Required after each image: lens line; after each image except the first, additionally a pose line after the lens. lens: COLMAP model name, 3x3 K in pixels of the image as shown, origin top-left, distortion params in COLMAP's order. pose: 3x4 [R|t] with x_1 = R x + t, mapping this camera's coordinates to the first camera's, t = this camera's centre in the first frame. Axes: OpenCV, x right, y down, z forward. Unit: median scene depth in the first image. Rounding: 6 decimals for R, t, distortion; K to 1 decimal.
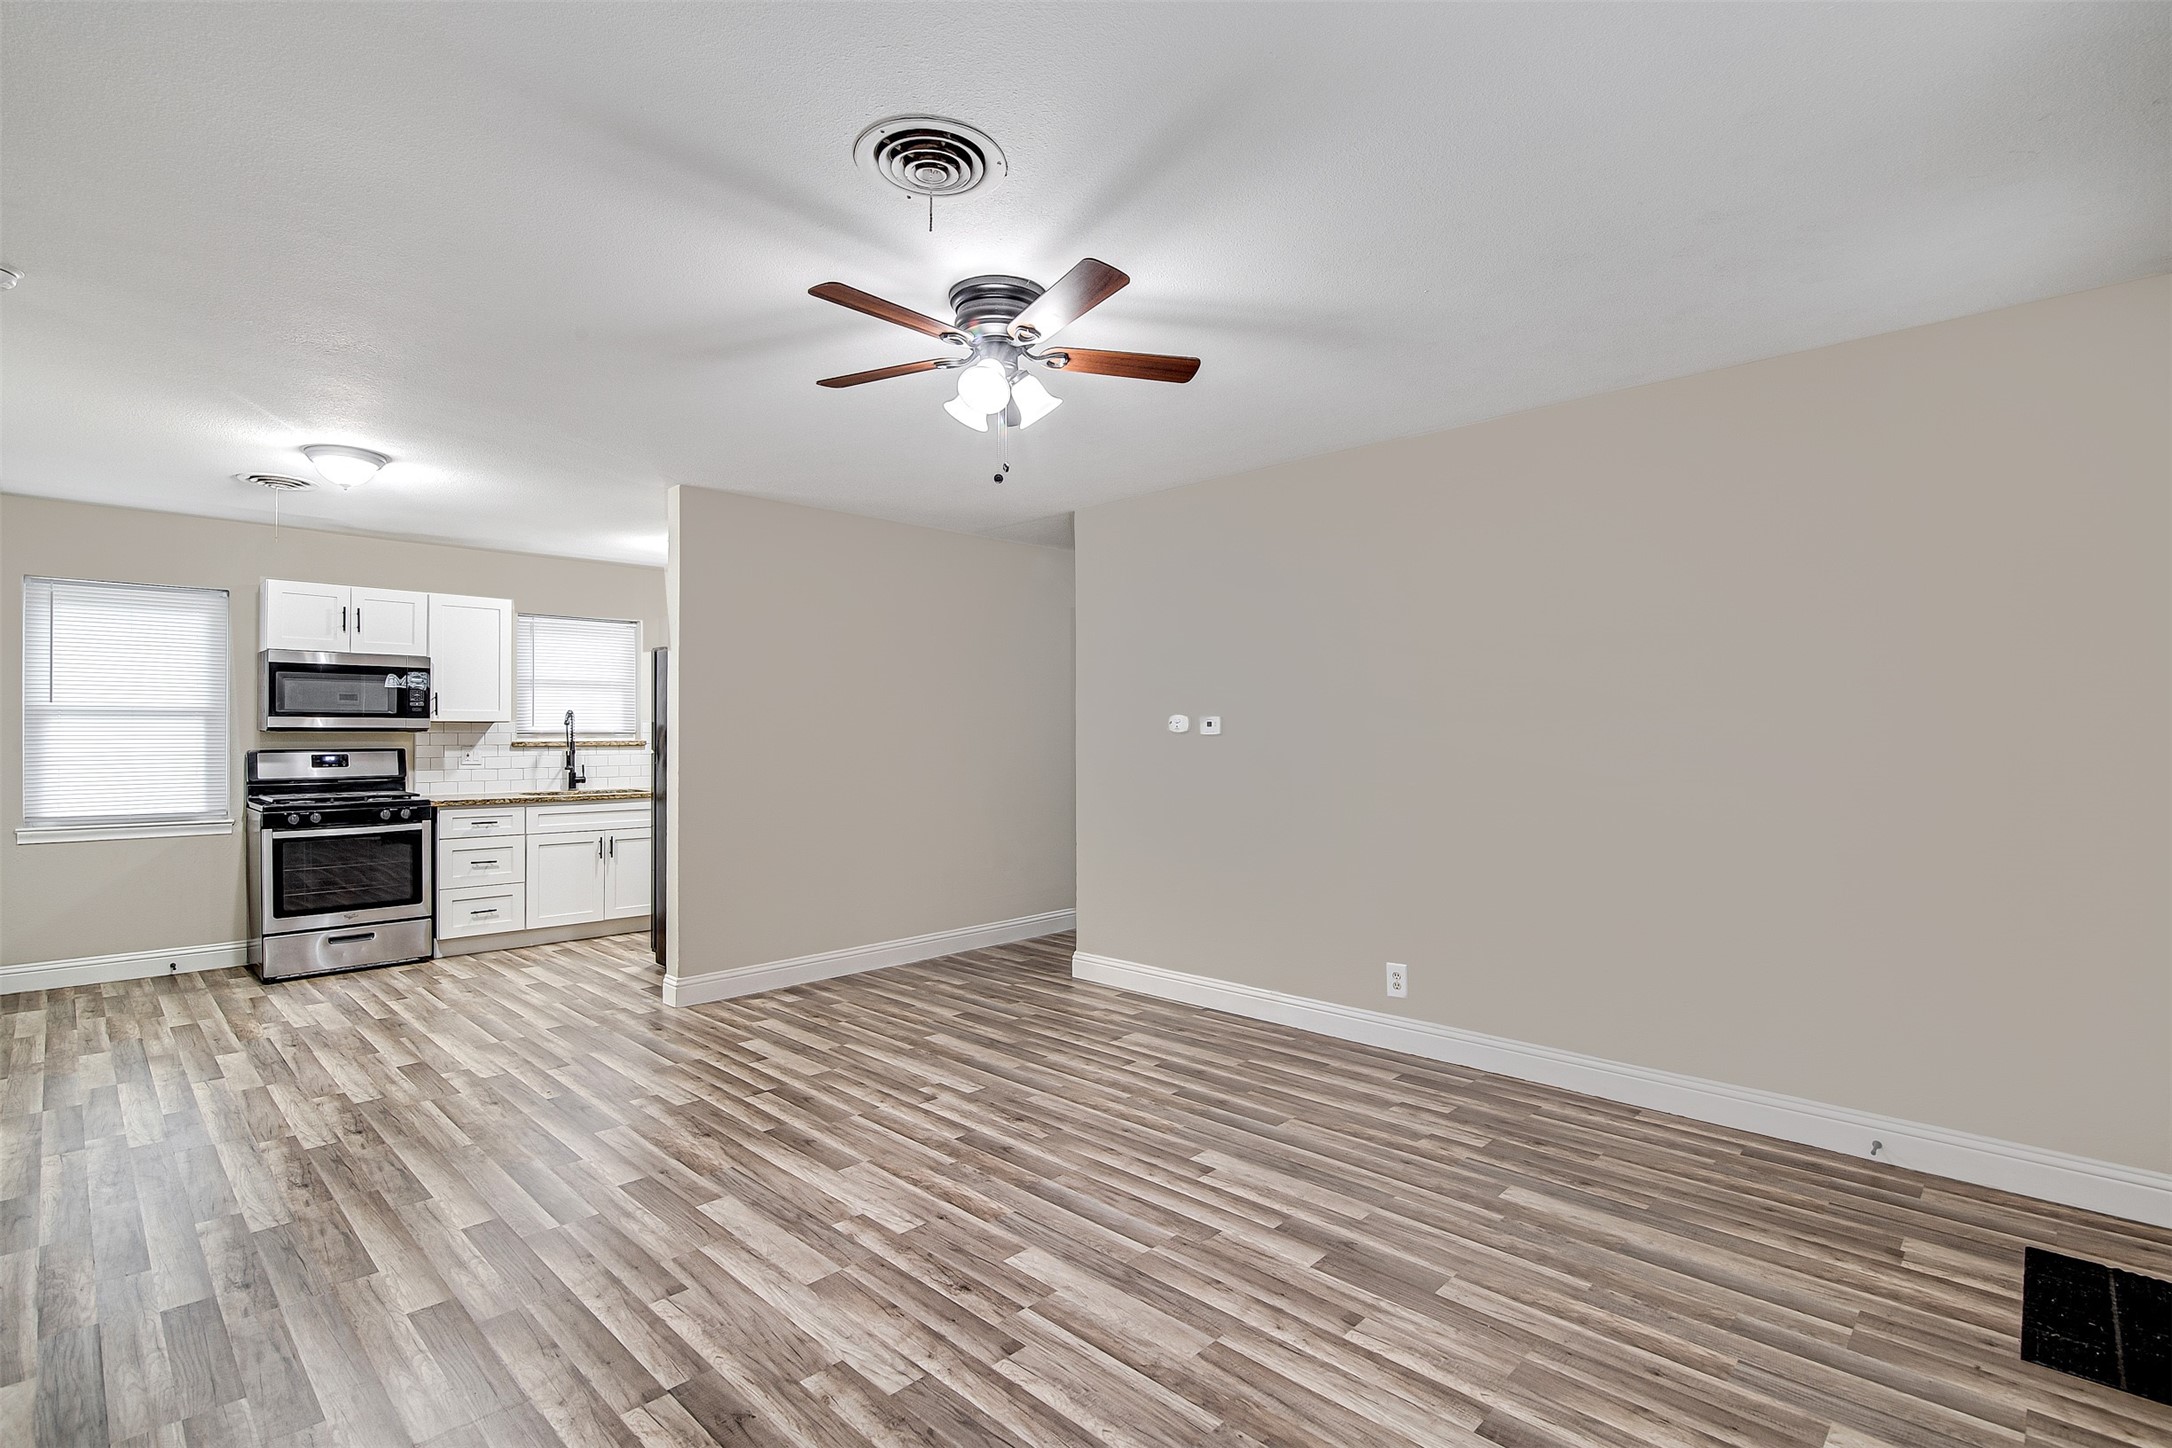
lens RADIAL K [[1006.2, 0, 1047.4], [0, 1006.2, 739.7], [0, 0, 1]] dist [-0.004111, -0.000470]
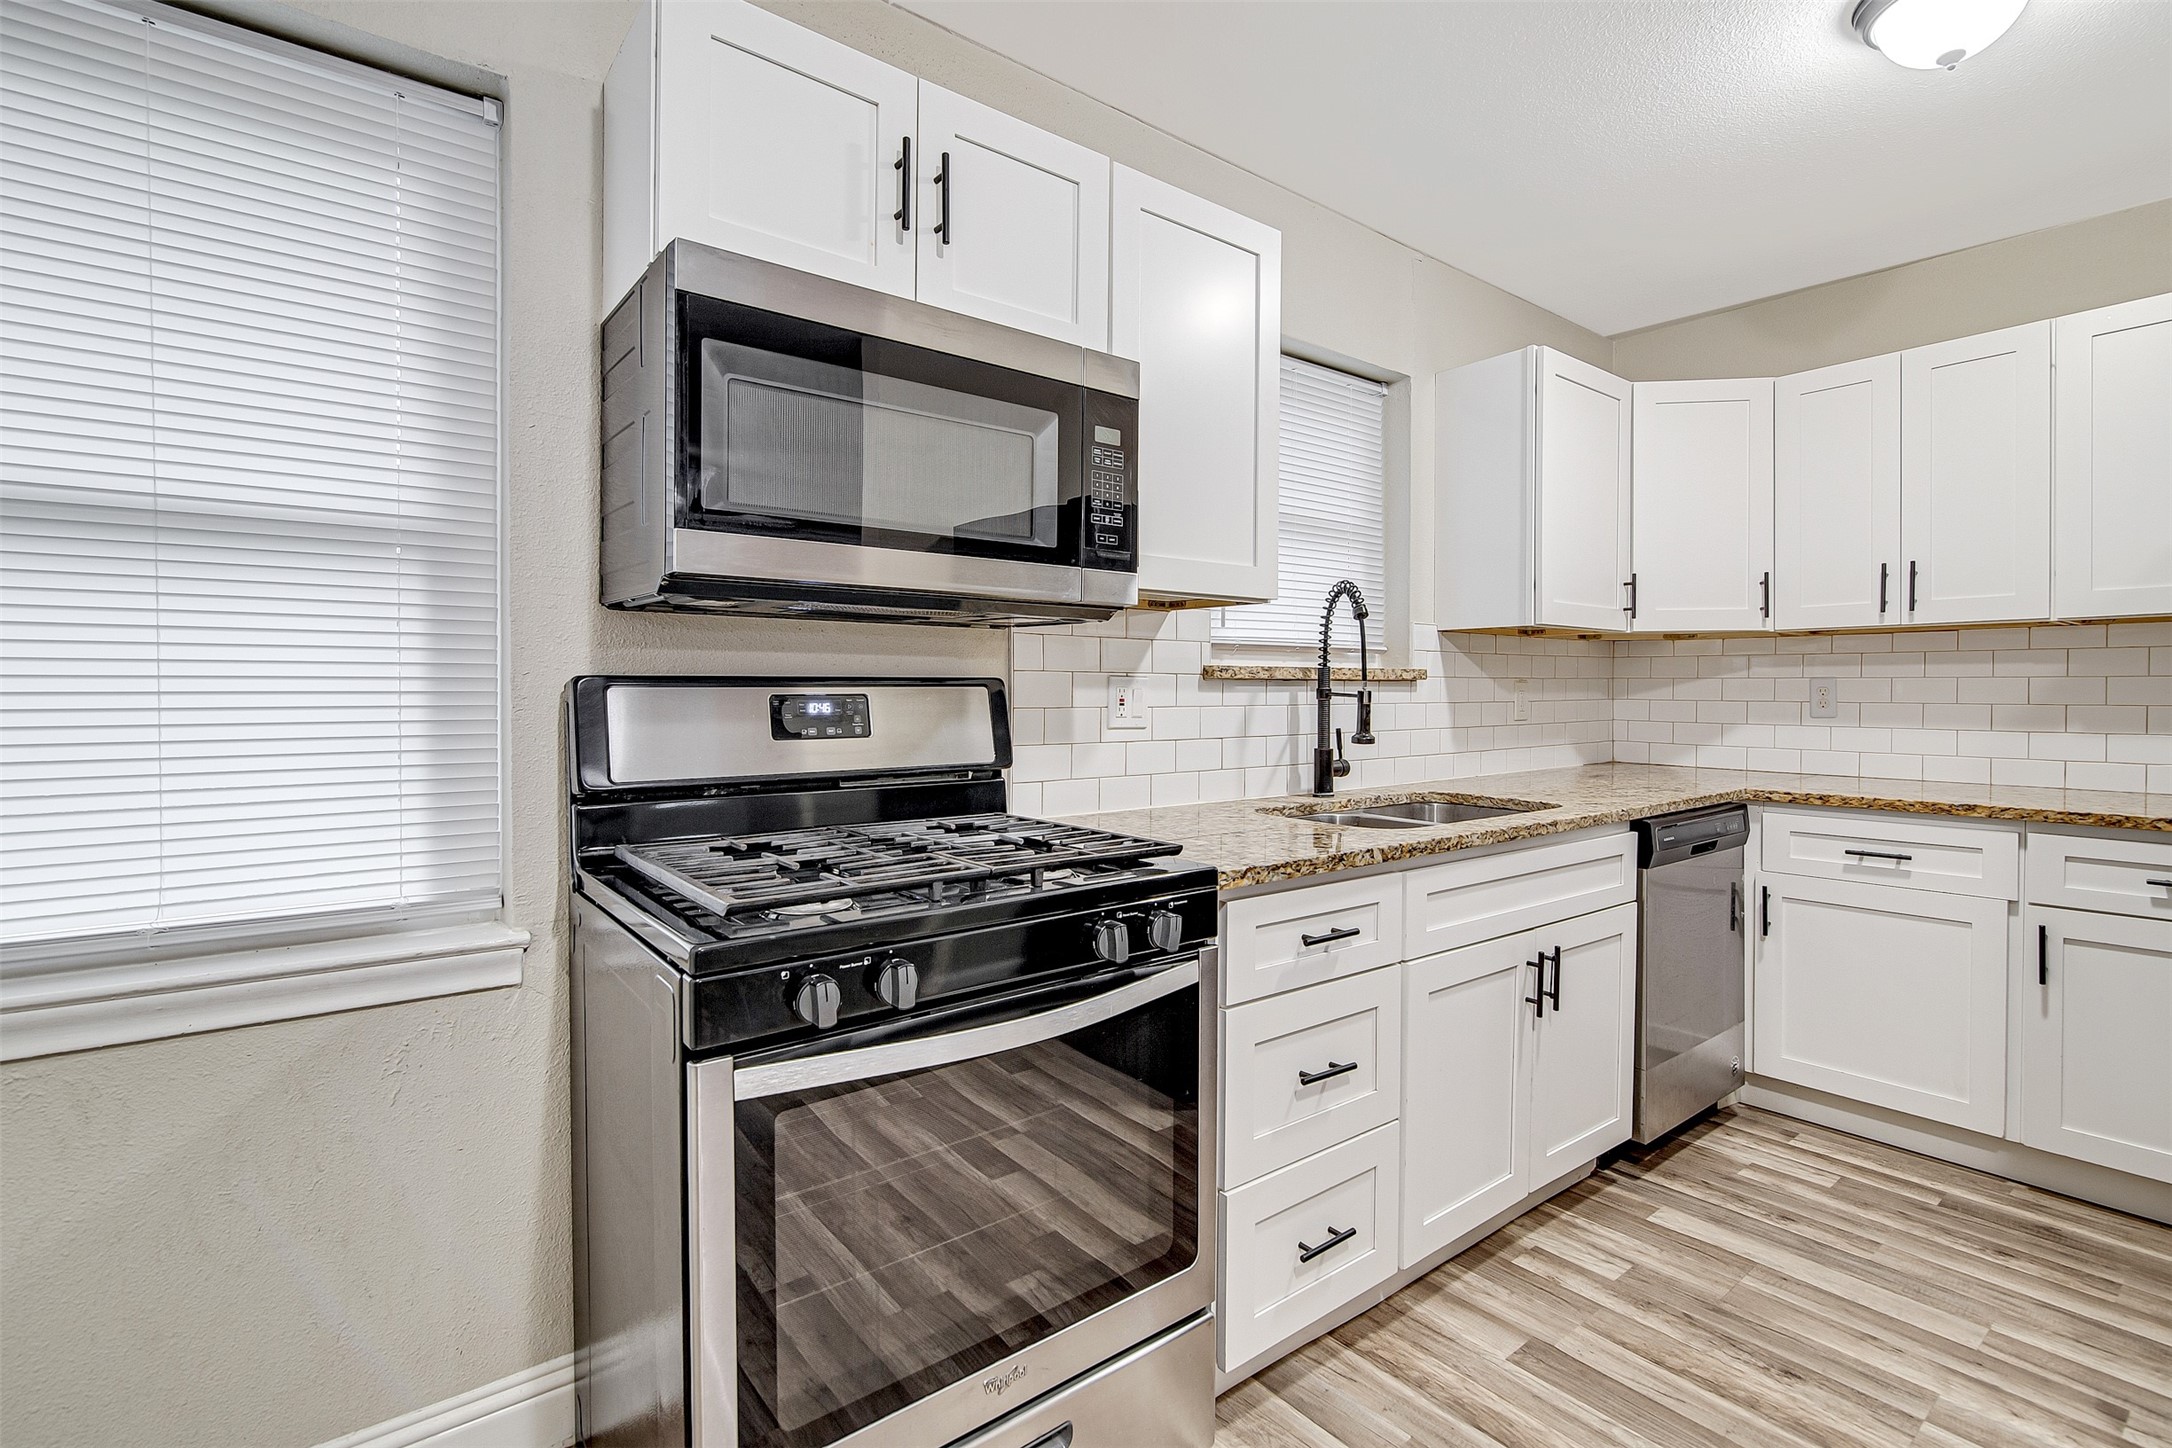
lens RADIAL K [[1006.2, 0, 1074.7], [0, 1006.2, 710.9], [0, 0, 1]] dist [-0.004111, -0.000470]
pose [[0.992935, 0.006540, -0.118477, -0.956277], [-0.004769, 0.999873, 0.015228, 0.023442], [0.118562, -0.014556, 0.992840, 1.134409]]
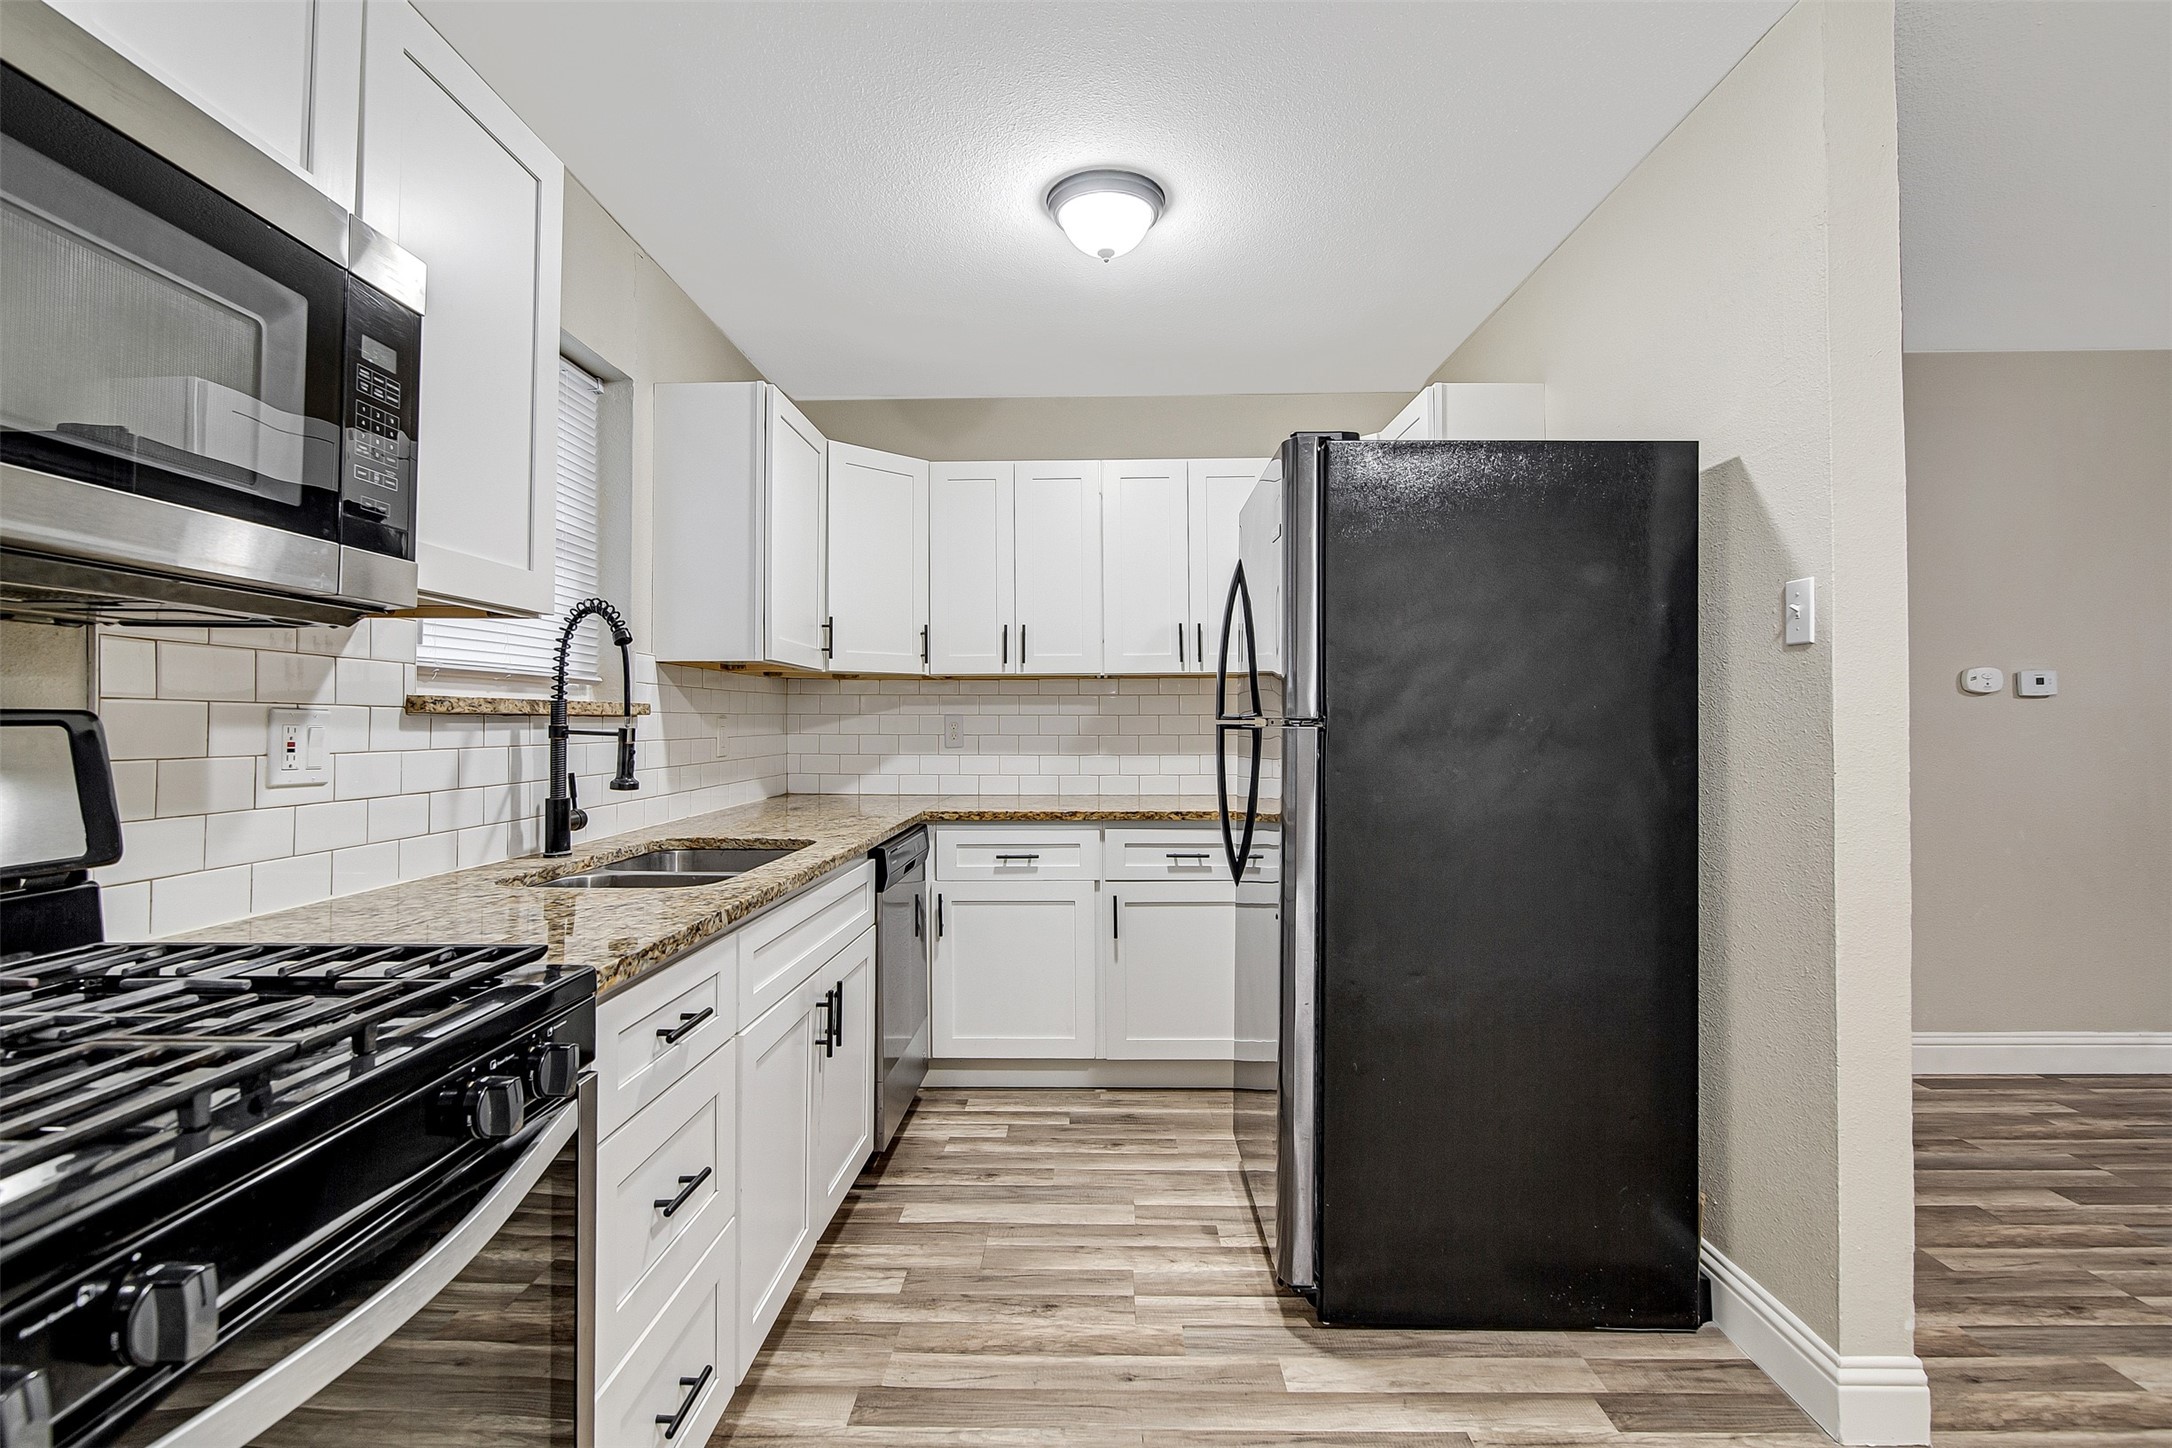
lens RADIAL K [[1006.2, 0, 1096.2], [0, 1006.2, 709.1], [0, 0, 1]] dist [-0.004111, -0.000470]
pose [[0.709521, 0.012156, 0.704579, -1.053999], [0.003615, 0.999775, -0.020890, 0.021474], [-0.704675, 0.017369, 0.709318, 1.218562]]
